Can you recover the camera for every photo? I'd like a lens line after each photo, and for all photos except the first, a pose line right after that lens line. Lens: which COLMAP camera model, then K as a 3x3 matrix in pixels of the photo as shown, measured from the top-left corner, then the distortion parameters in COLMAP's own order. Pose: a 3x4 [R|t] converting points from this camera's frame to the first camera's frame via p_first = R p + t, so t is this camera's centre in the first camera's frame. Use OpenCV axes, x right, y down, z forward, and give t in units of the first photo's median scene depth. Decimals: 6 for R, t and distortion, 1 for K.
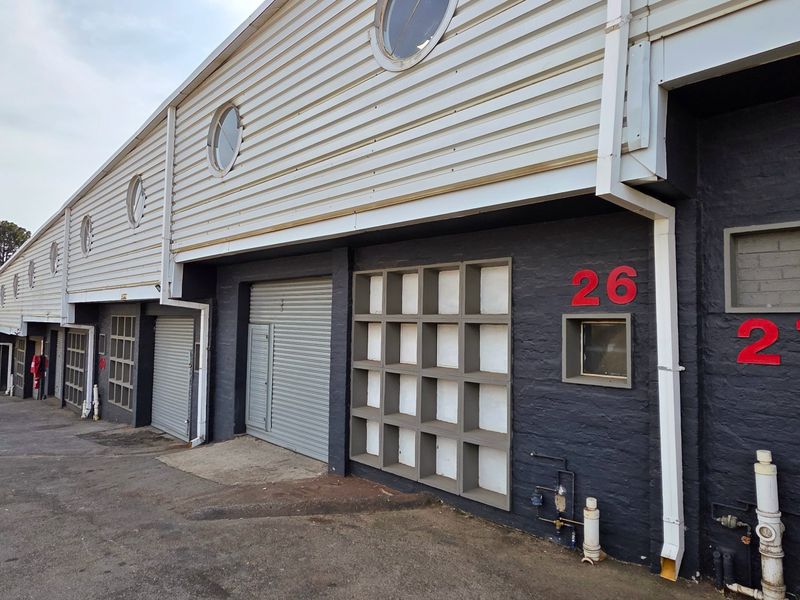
lens RADIAL K [[516.1, 0, 399.5], [0, 516.1, 297.4], [0, 0, 1]] dist [0.005577, -0.005107]
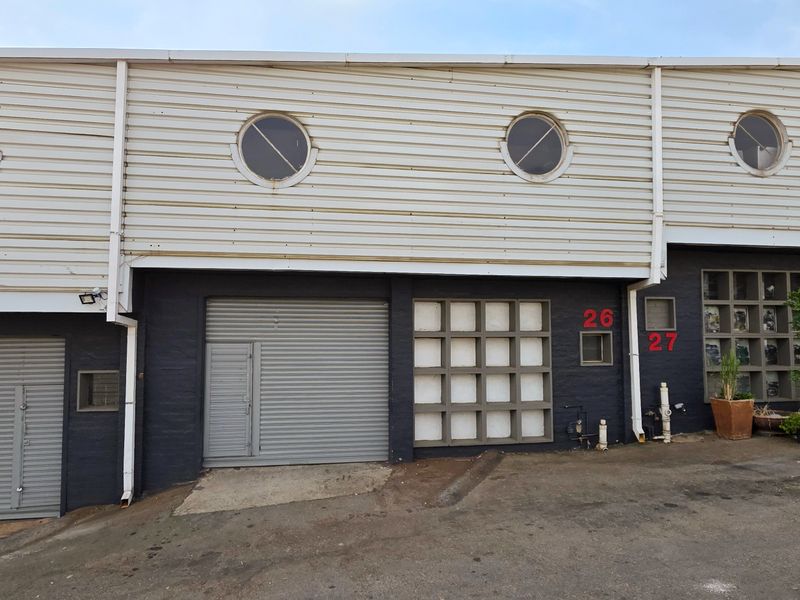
lens RADIAL K [[516.1, 0, 393.1], [0, 516.1, 296.2], [0, 0, 1]] dist [0.005577, -0.005107]
pose [[0.559730, 0.033726, 0.827988, -1.167289], [-0.029355, 0.999351, -0.020861, -0.027117], [-0.828155, -0.012629, 0.560357, 0.337633]]
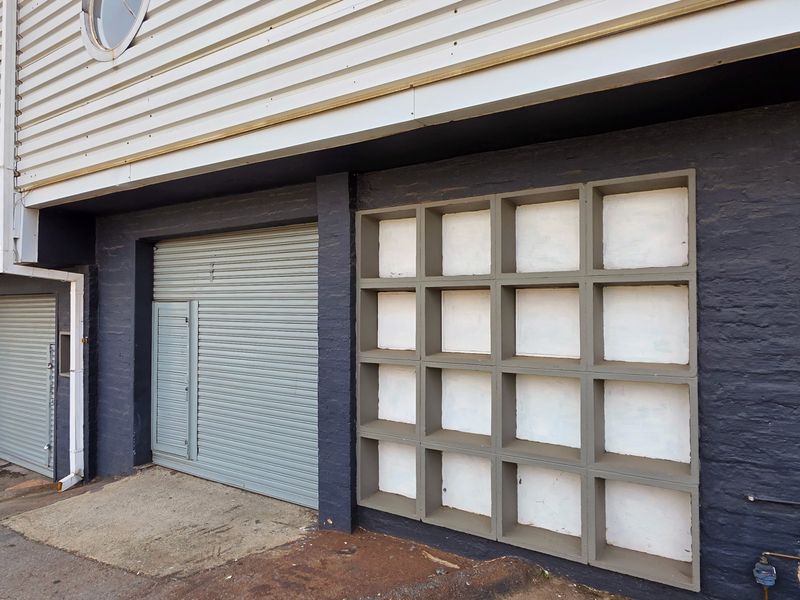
lens RADIAL K [[516.1, 0, 397.6], [0, 516.1, 299.3], [0, 0, 1]] dist [0.005577, -0.005107]
pose [[0.971442, -0.014898, 0.236811, -0.194654], [0.006754, 0.999359, 0.035161, 0.036570], [-0.237183, -0.032557, 0.970919, 0.373516]]
